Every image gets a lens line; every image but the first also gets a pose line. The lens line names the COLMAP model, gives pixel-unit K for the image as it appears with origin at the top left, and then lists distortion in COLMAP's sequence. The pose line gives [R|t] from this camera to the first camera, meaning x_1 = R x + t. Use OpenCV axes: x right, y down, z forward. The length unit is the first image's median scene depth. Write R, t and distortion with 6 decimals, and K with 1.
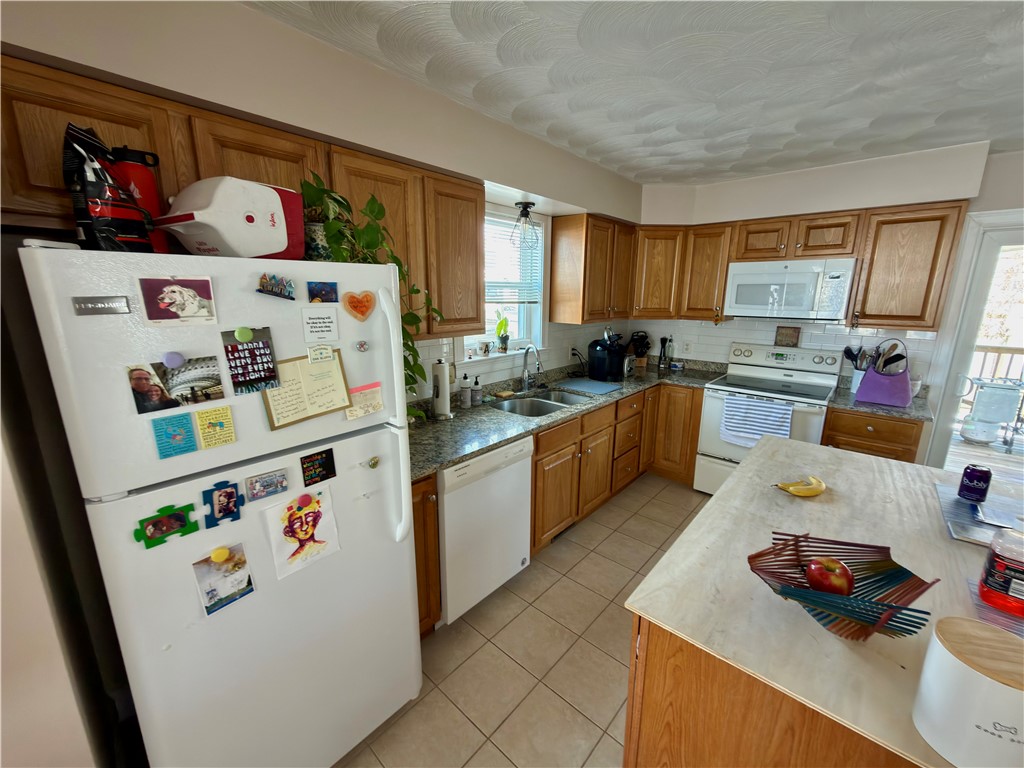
lens RADIAL K [[407.3, 0, 513.6], [0, 407.3, 381.9], [0, 0, 1]] dist [0.001716, 0.000040]
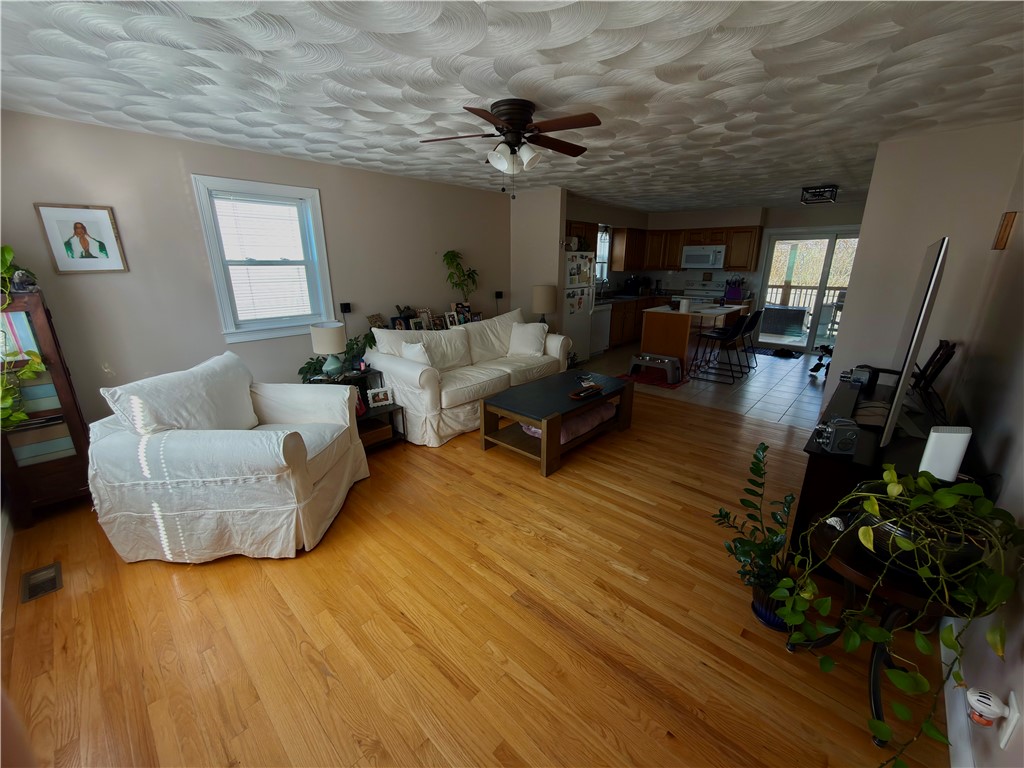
lens RADIAL K [[407.3, 0, 511.7], [0, 407.3, 383.5], [0, 0, 1]] dist [0.001716, 0.000040]
pose [[0.999842, 0.000631, -0.017756, -0.472018], [0.000647, 0.997413, 0.071879, 0.363119], [0.017755, -0.071880, 0.997255, -1.556070]]
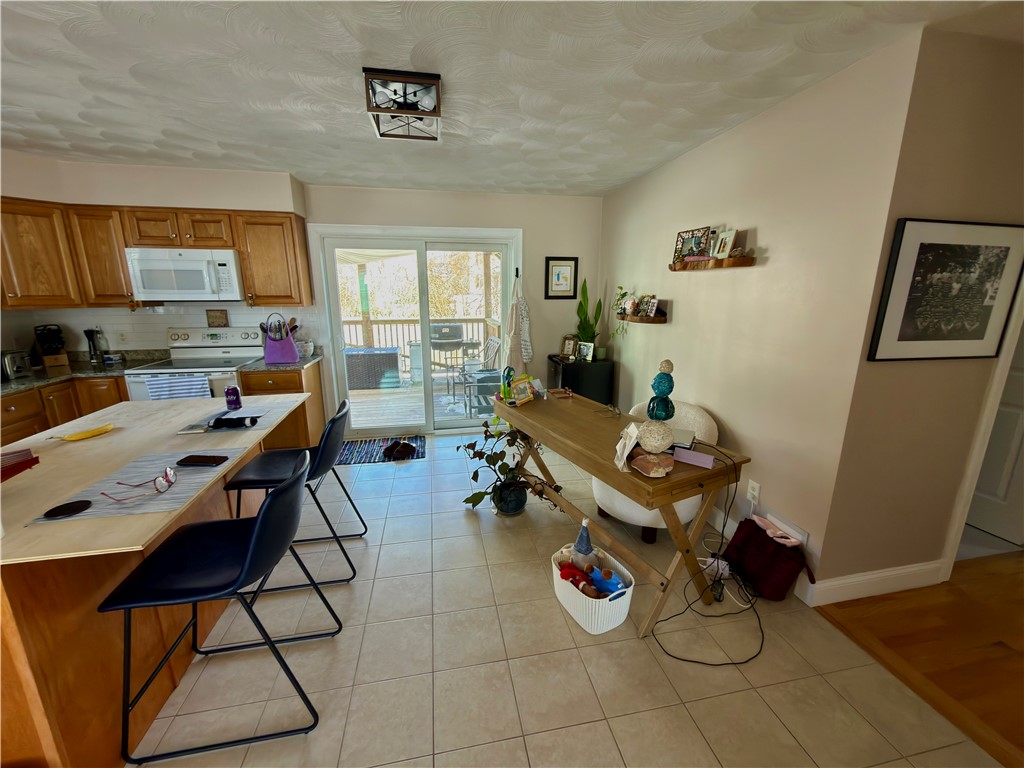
lens RADIAL K [[407.3, 0, 512.8], [0, 407.3, 384.0], [0, 0, 1]] dist [0.001716, 0.000040]
pose [[0.603056, -0.182603, 0.776518, 0.266872], [0.175362, 0.979981, 0.094260, 0.108173], [-0.778185, 0.079328, 0.623005, -0.338181]]
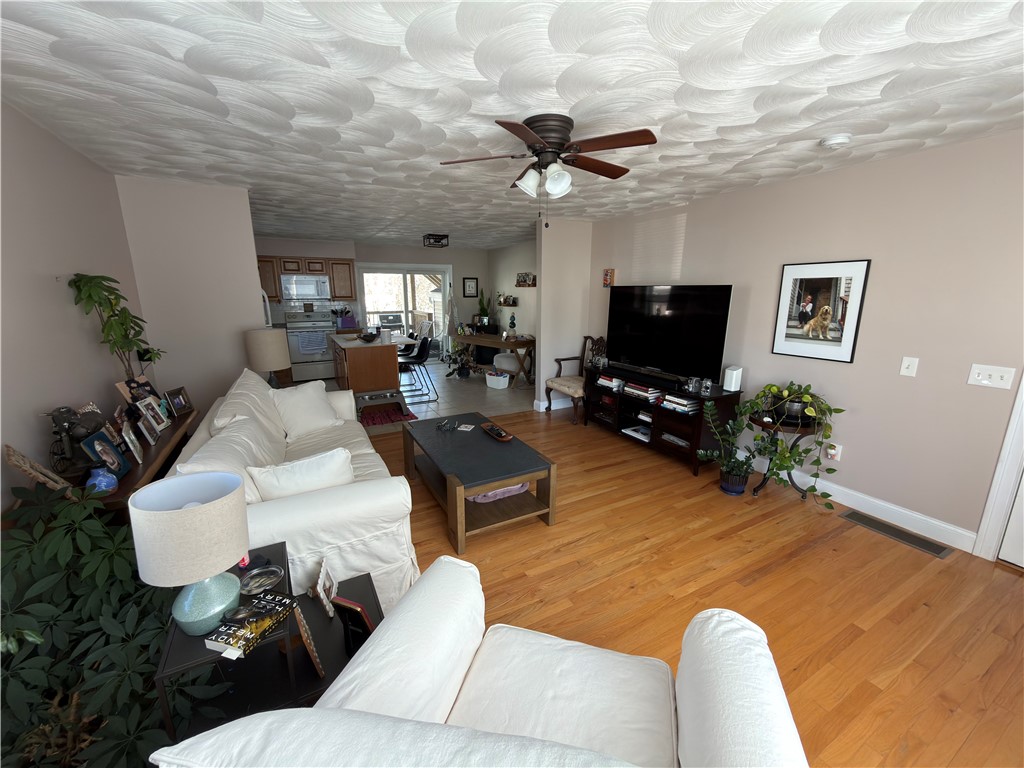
lens RADIAL K [[407.3, 0, 514.2], [0, 407.3, 384.6], [0, 0, 1]] dist [0.001716, 0.000040]
pose [[0.334709, -0.218794, 0.916569, -1.197344], [0.204928, 0.966293, 0.155829, 0.197144], [-0.919769, 0.135673, 0.368263, -0.895425]]
